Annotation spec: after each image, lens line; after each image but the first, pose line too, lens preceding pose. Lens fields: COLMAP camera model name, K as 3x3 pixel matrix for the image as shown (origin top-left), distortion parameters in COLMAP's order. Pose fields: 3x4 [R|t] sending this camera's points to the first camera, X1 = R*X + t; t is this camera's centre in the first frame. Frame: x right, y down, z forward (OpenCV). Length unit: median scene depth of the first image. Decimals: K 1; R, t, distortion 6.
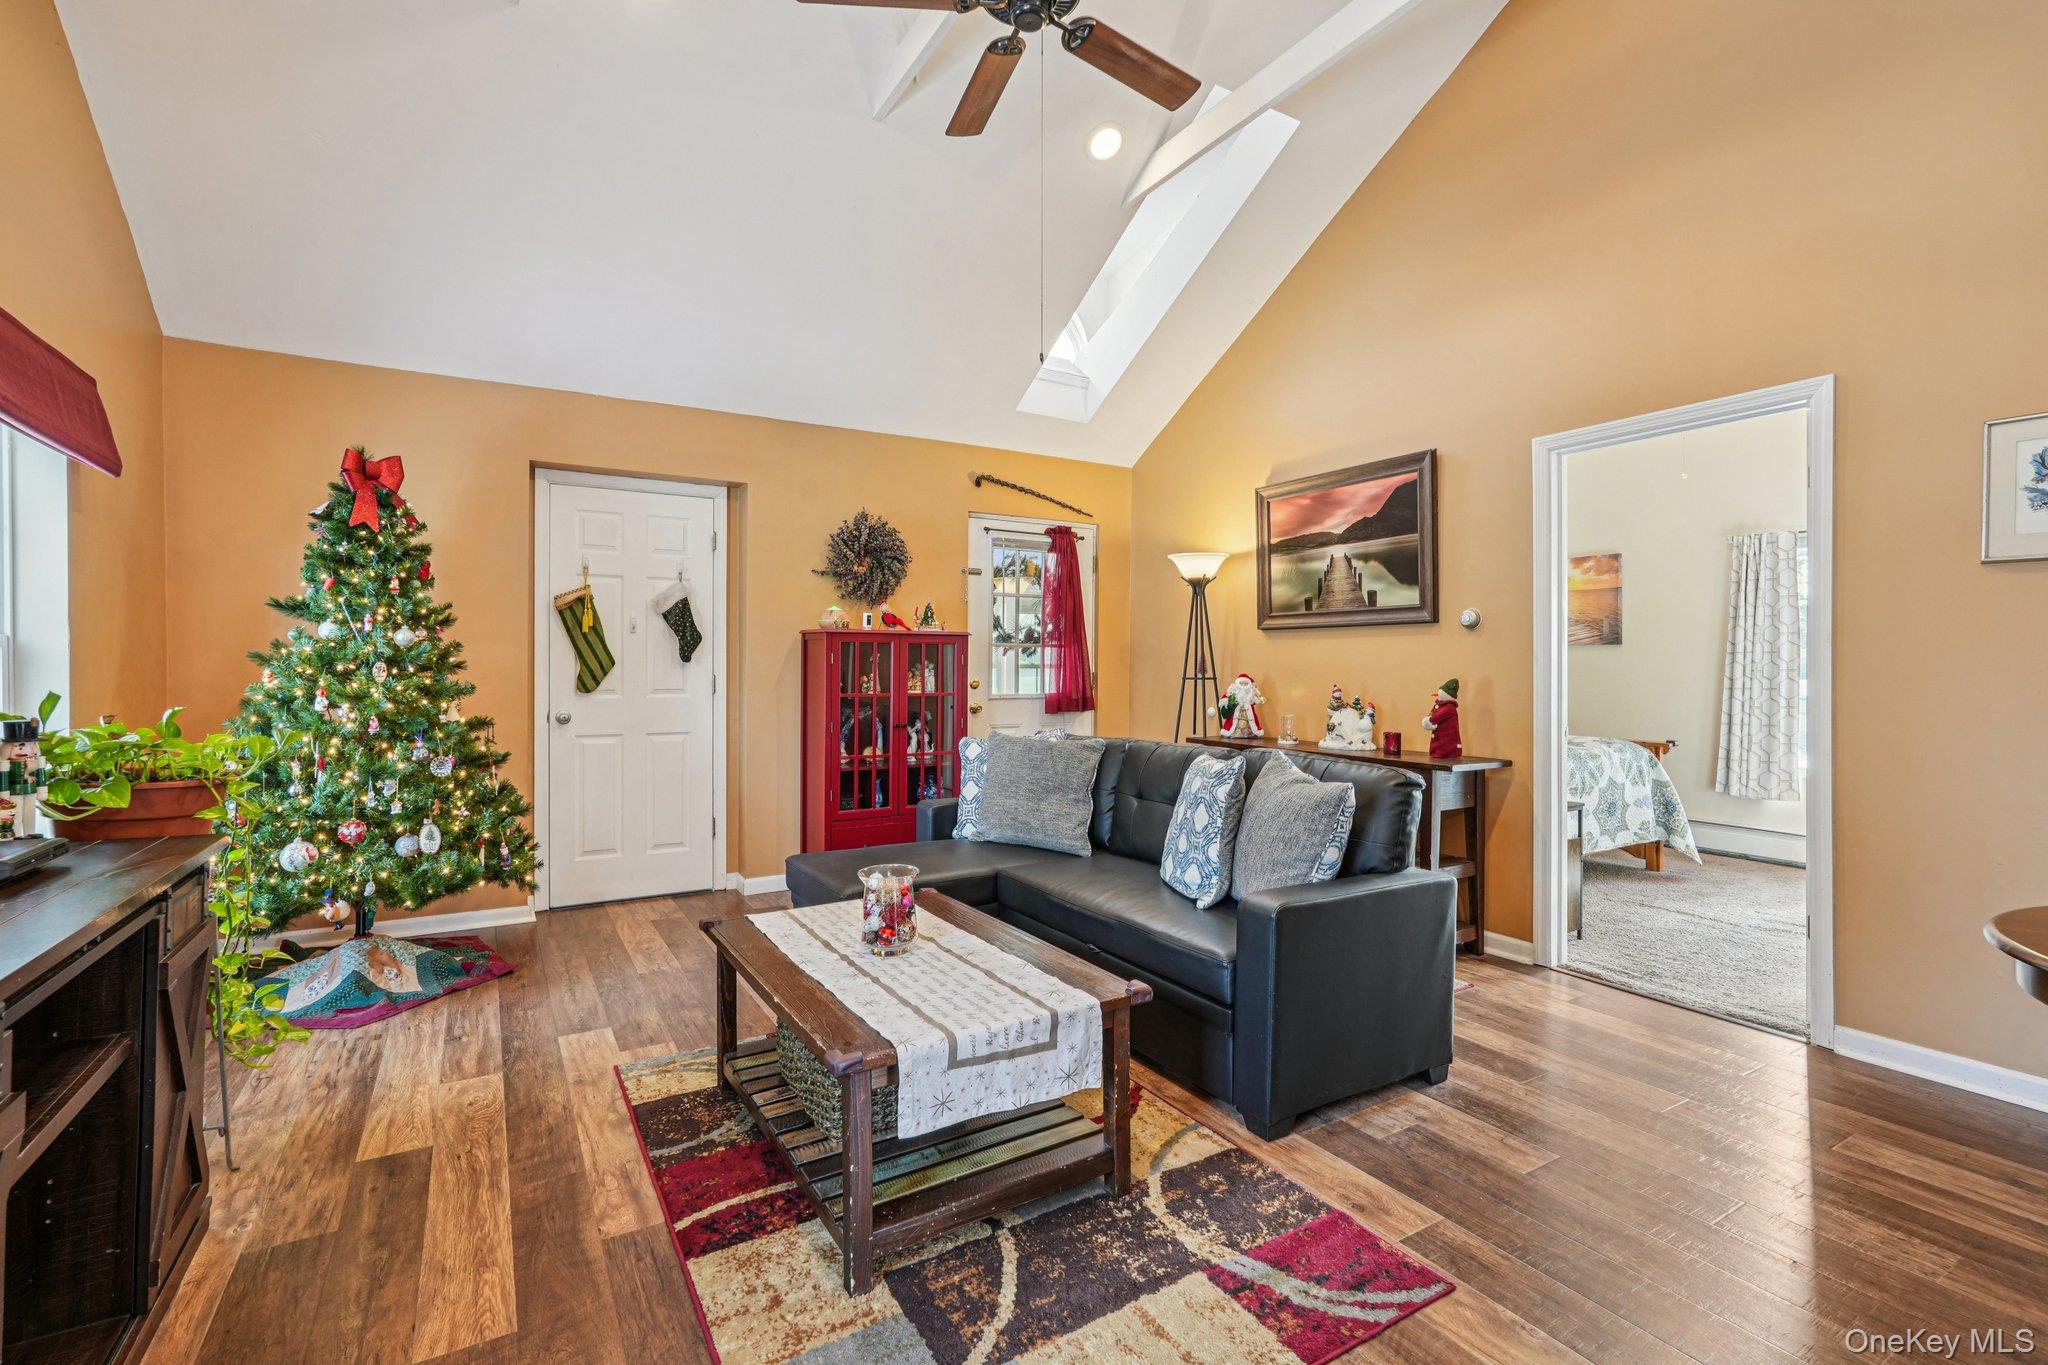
lens RADIAL K [[920.0, 0, 1033.8], [0, 920.0, 665.6], [0, 0, 1]] dist [-0.015525, 0.008262]
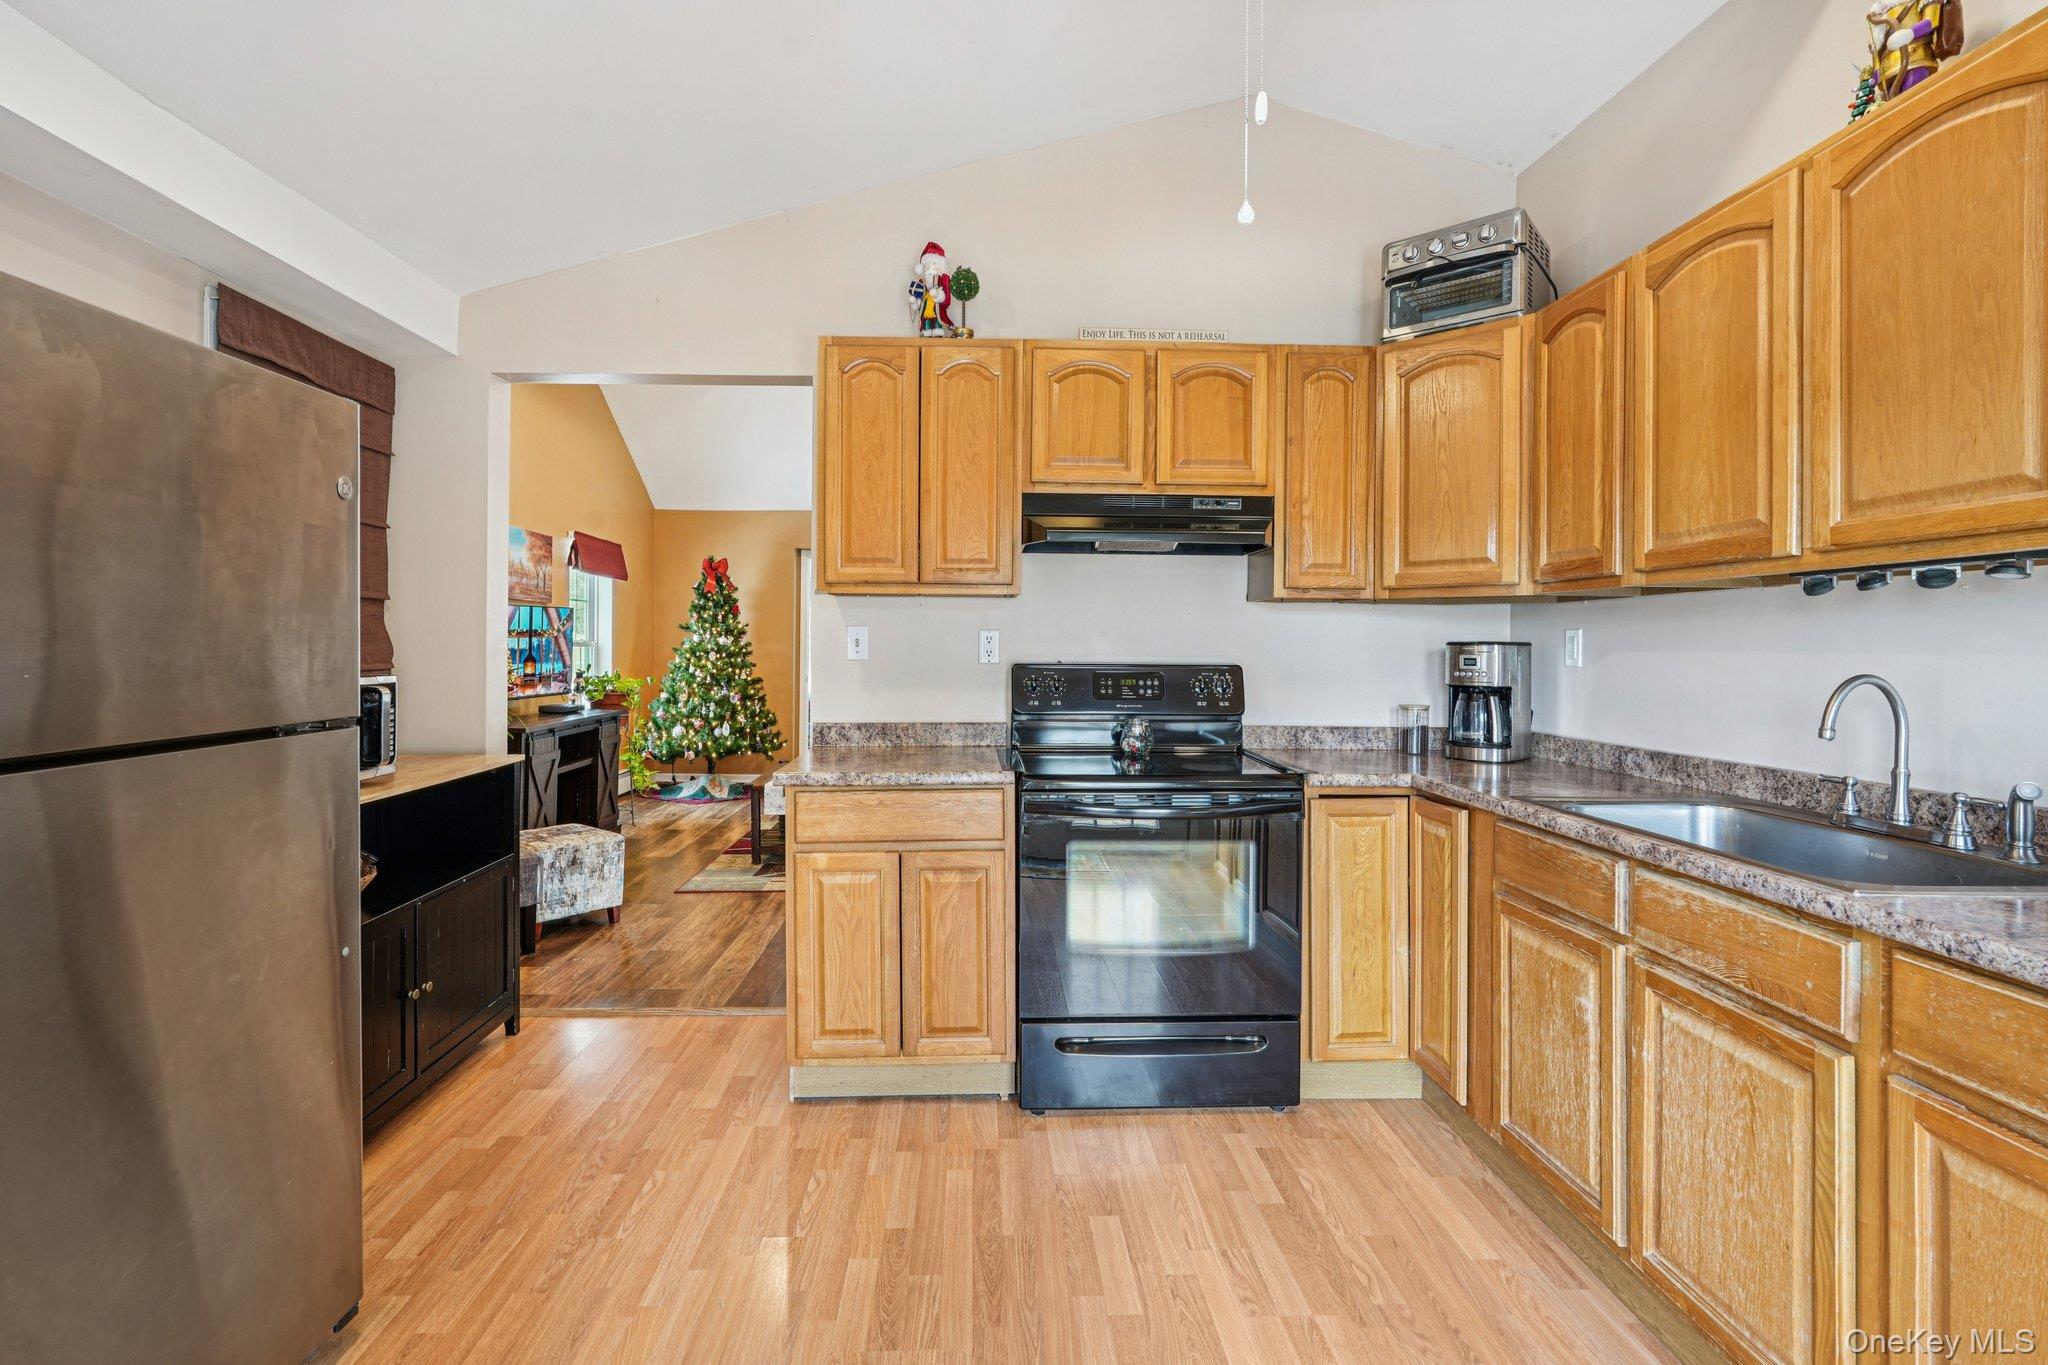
lens RADIAL K [[939.0, 0, 1021.2], [0, 939.0, 650.9], [0, 0, 1]] dist [-0.015181, 0.010112]
pose [[0.876474, 0.008881, -0.481368, 1.090514], [-0.006681, 0.999958, 0.006283, -0.026271], [0.481403, -0.002290, 0.876496, -0.684645]]
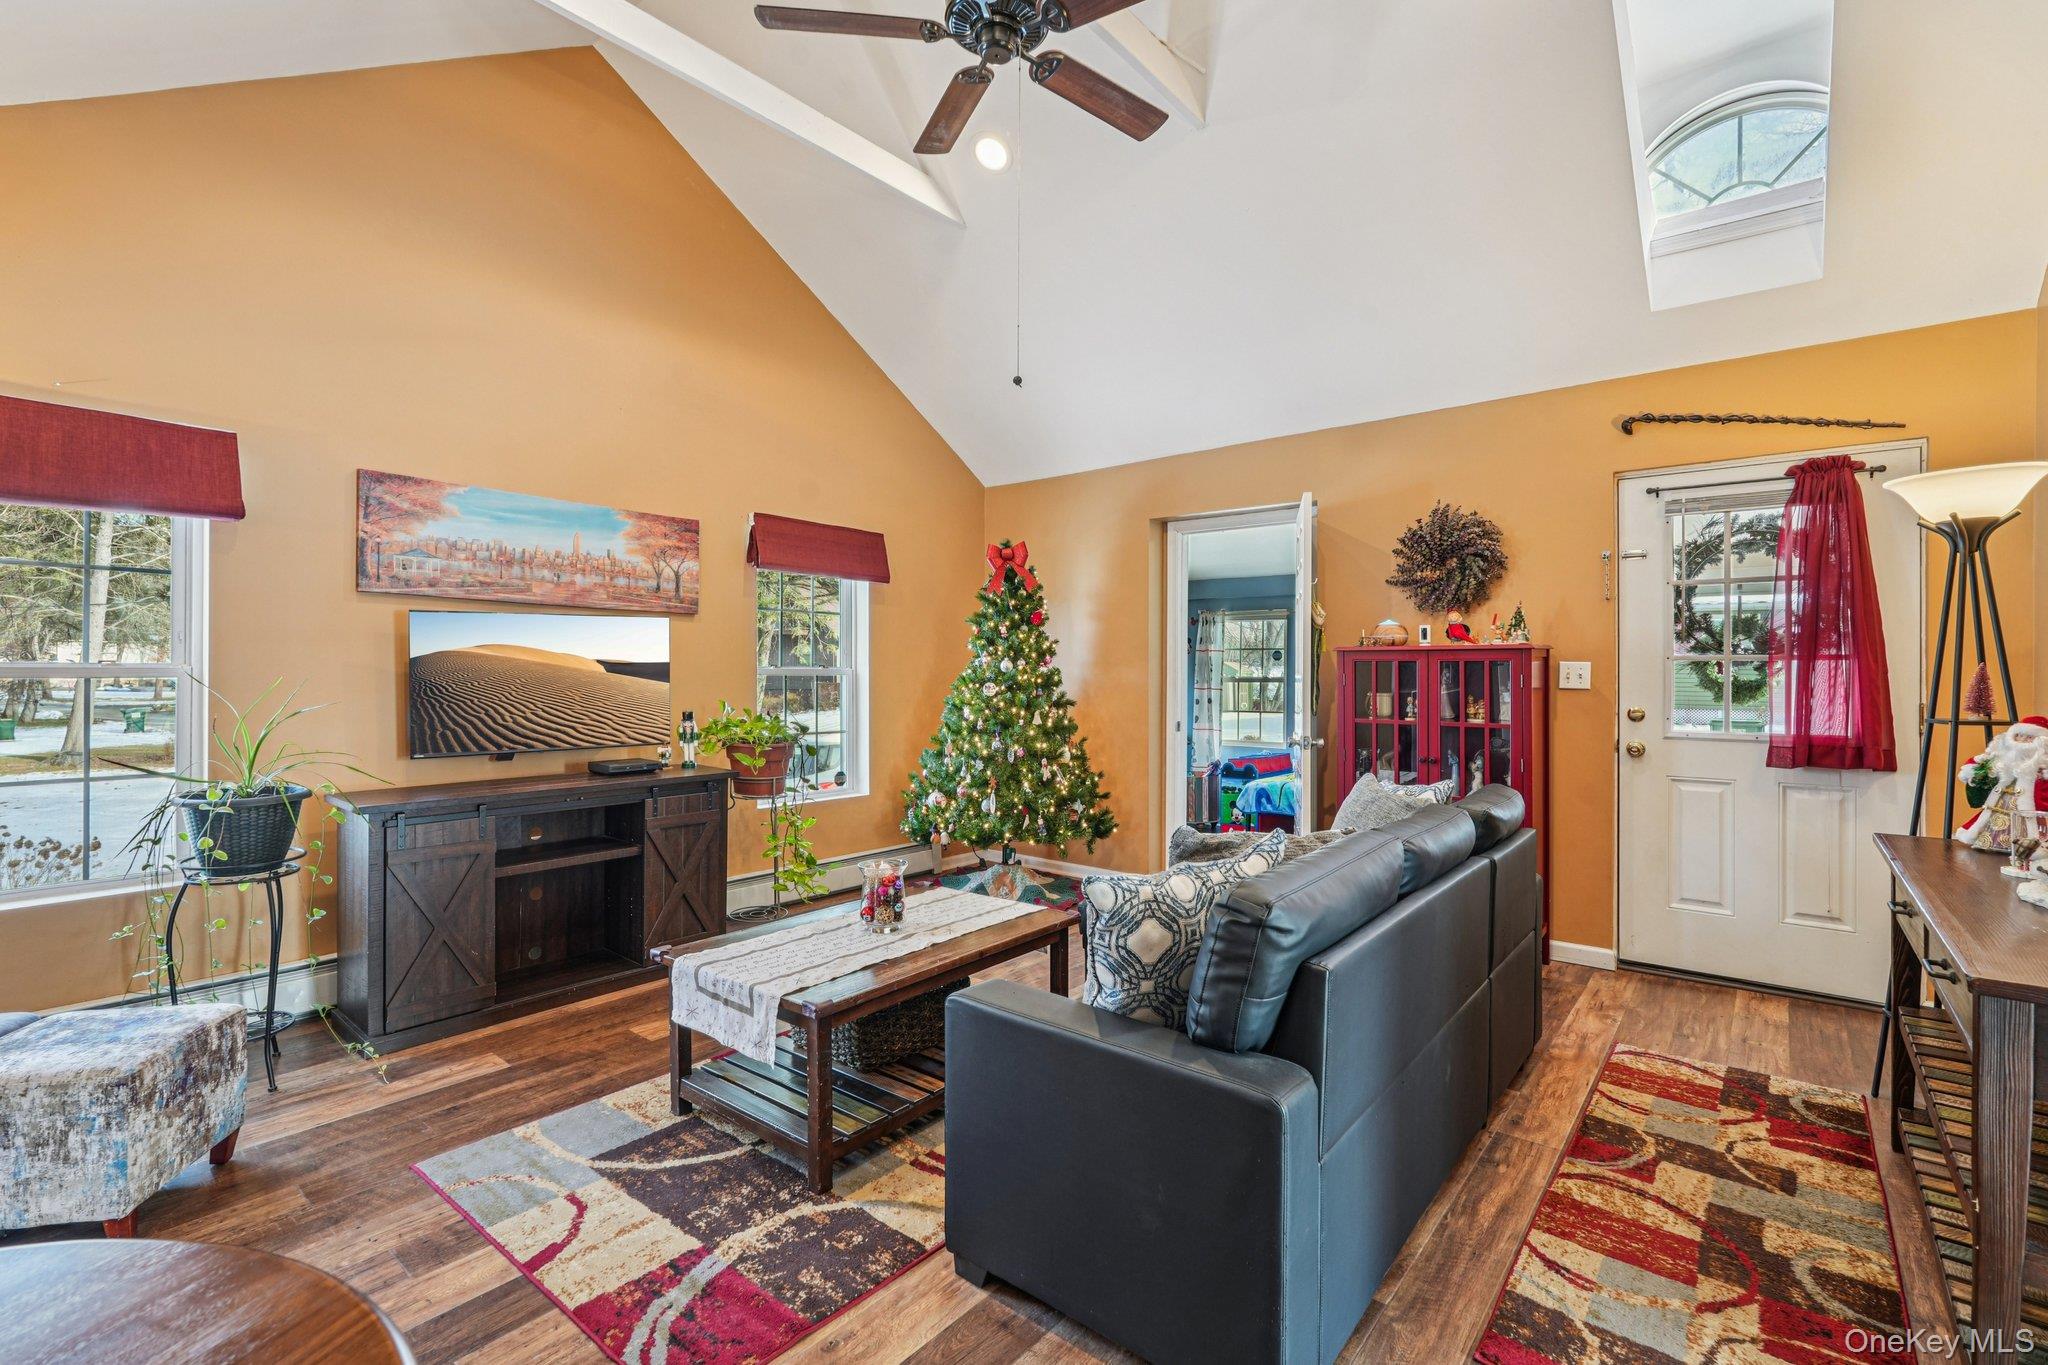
lens RADIAL K [[928.8, 0, 1022.8], [0, 928.8, 671.3], [0, 0, 1]] dist [-0.015382, 0.009997]
pose [[0.325712, -0.000409, -0.945469, 0.752248], [-0.000085, 1.000000, -0.000462, -0.021284], [0.945469, 0.000231, 0.325712, 0.546988]]
